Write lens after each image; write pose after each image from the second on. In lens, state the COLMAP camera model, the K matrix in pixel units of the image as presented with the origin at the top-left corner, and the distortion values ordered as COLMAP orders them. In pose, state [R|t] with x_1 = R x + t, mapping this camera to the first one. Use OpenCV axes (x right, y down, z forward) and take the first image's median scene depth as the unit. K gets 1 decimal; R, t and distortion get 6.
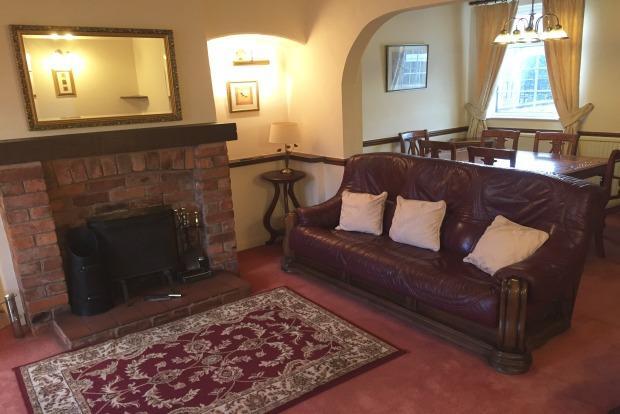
lens RADIAL K [[535.3, 0, 310.0], [0, 535.3, 207.0], [0, 0, 1]] dist [0.084378, -0.005388]
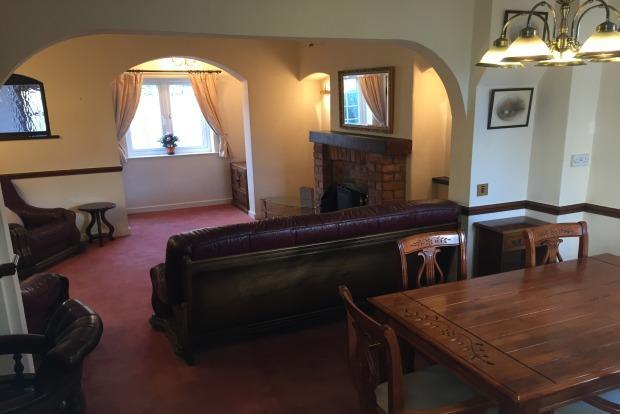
lens RADIAL K [[535.3, 0, 310.0], [0, 535.3, 207.0], [0, 0, 1]] dist [0.084378, -0.005388]
pose [[-0.208910, 0.246700, -0.946307, 1.333653], [-0.208254, 0.934240, 0.289529, -0.408585], [0.955504, 0.257557, -0.143796, 1.282241]]
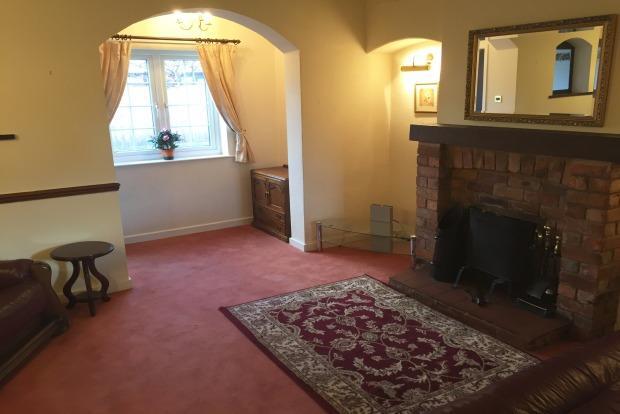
lens RADIAL K [[504.4, 0, 293.6], [0, 504.4, 209.8], [0, 0, 1]] dist [0.120713, -0.149381]
pose [[-0.080703, 0.271997, -0.958908, 0.692091], [-0.221661, 0.933057, 0.283320, -0.199607], [0.971778, 0.235418, -0.015010, 0.735516]]
